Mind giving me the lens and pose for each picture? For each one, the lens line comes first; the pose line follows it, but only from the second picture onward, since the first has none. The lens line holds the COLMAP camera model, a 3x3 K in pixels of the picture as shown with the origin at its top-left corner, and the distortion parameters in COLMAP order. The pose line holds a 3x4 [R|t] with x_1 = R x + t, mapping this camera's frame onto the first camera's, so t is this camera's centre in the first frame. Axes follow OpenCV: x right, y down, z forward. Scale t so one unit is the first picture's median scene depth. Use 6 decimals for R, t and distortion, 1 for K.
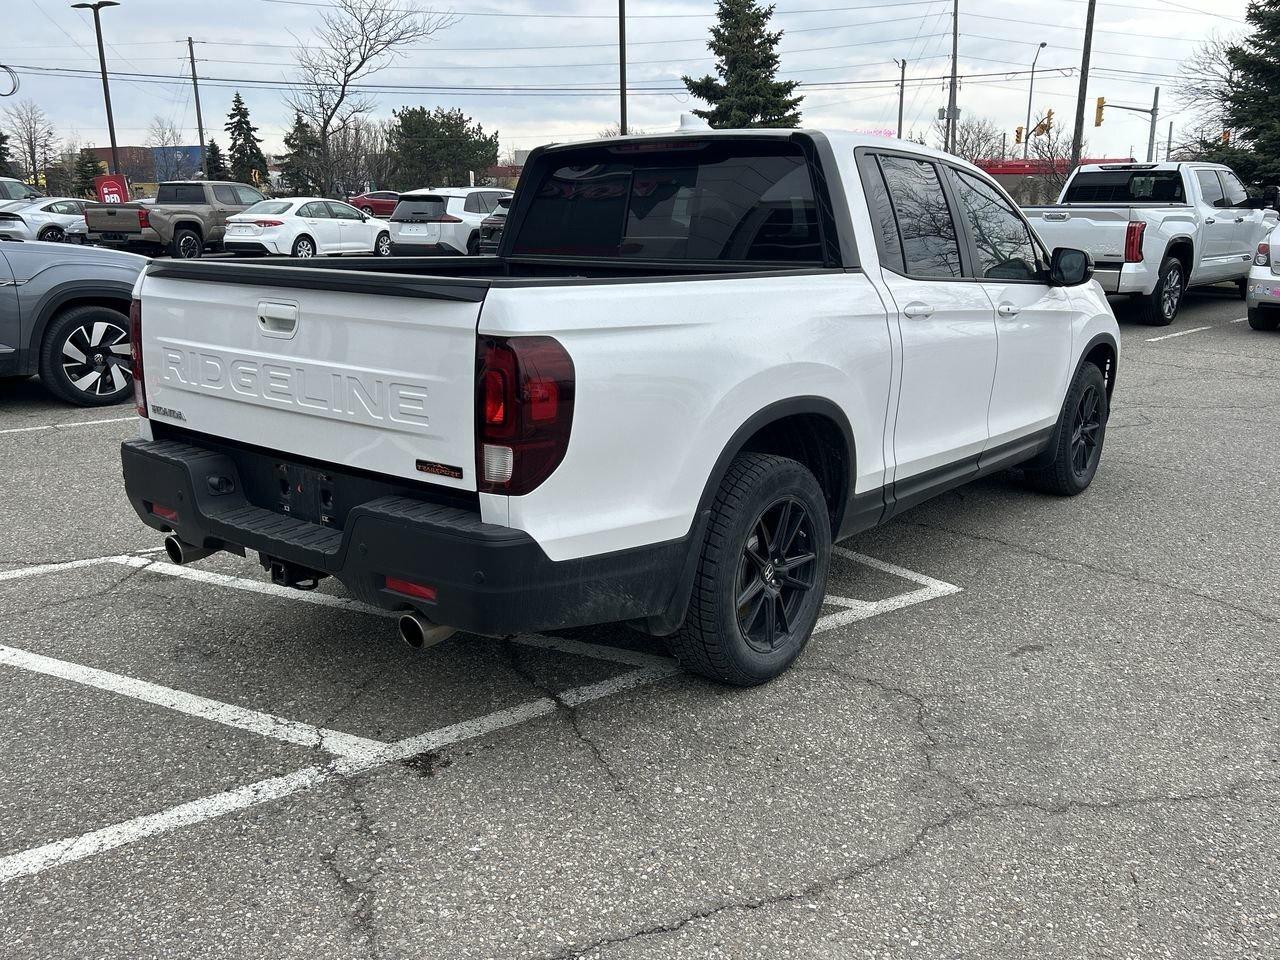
lens RADIAL K [[1078.7, 0, 649.9], [0, 1078.7, 495.7], [0, 0, 1]] dist [0.043222, -0.040120]
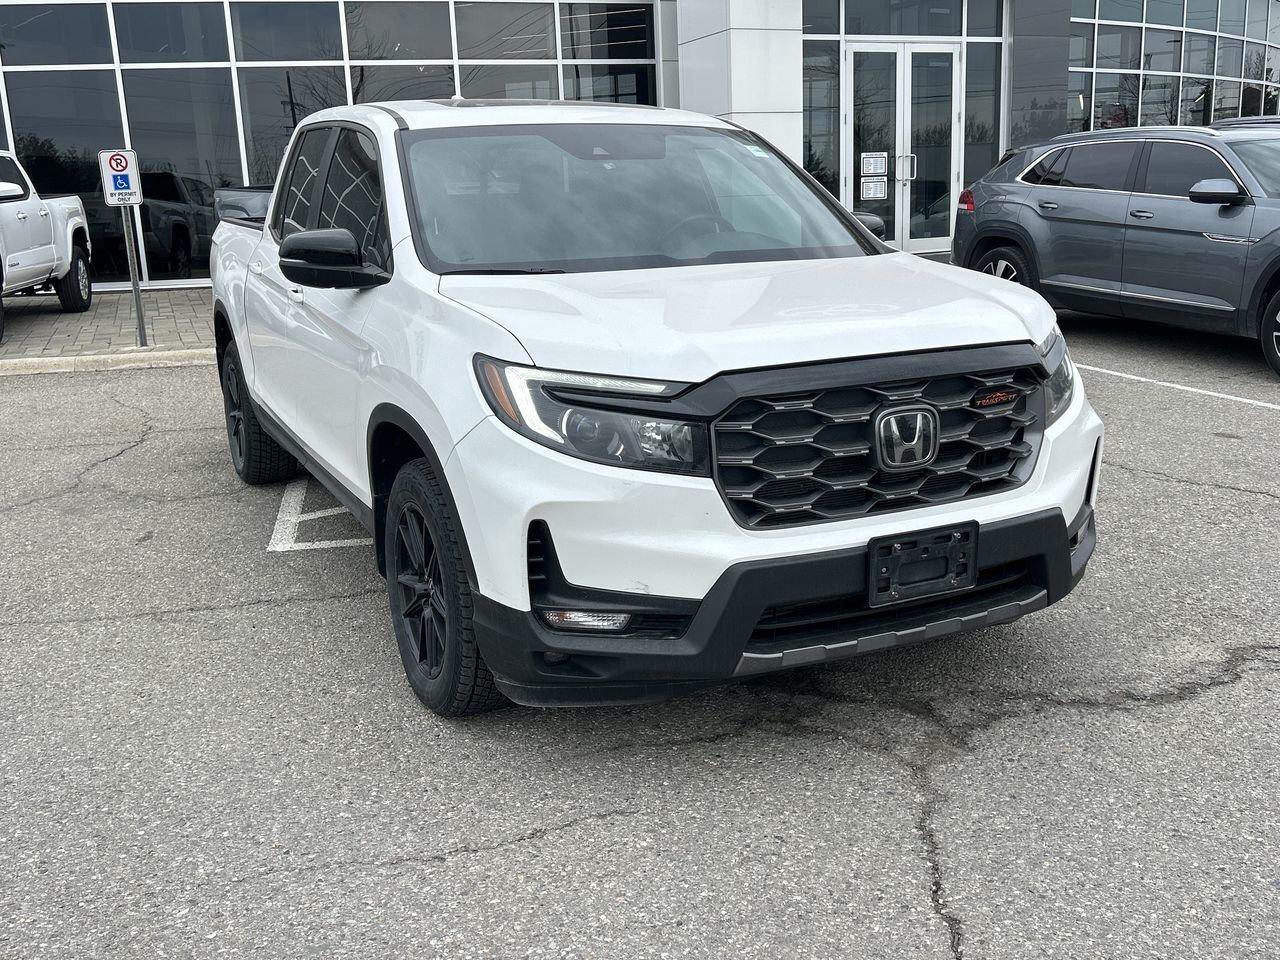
lens RADIAL K [[1215.1, 0, 653.4], [0, 1215.1, 486.9], [0, 0, 1]] dist [0.033317, 0.000000]
pose [[-0.427701, 0.219950, -0.876752, 1.334721], [-0.206021, 0.920695, 0.331476, -0.503495], [0.880129, 0.322402, -0.348468, 2.009482]]
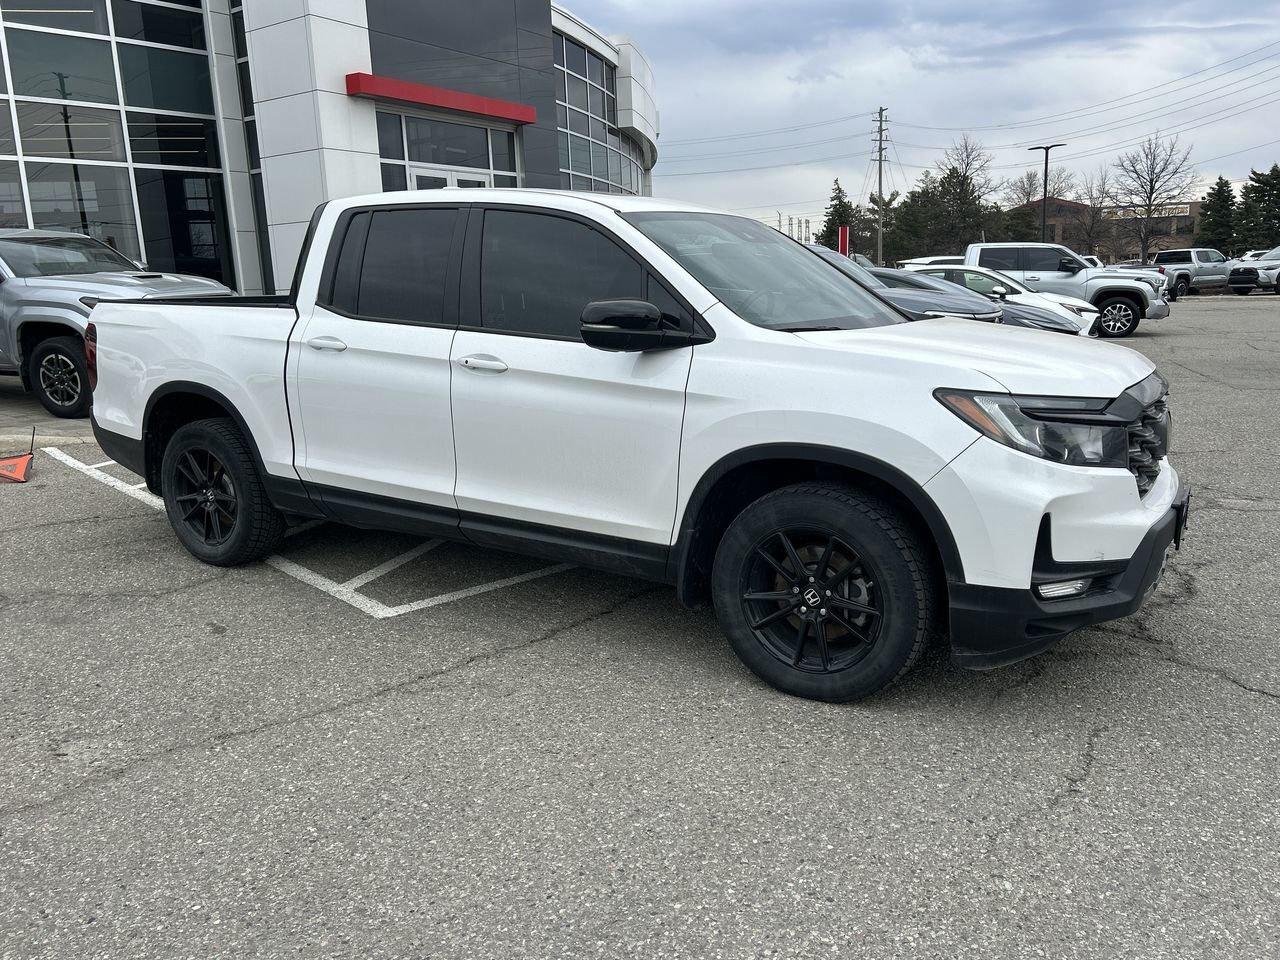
lens RADIAL K [[964.3, 0, 645.4], [0, 964.3, 491.0], [0, 0, 1]] dist [0.059624, -0.061407]
pose [[0.103976, 0.204285, -0.973374, 1.416966], [-0.232874, 0.956474, 0.175862, -0.300919], [0.966933, 0.208388, 0.147023, 1.279906]]
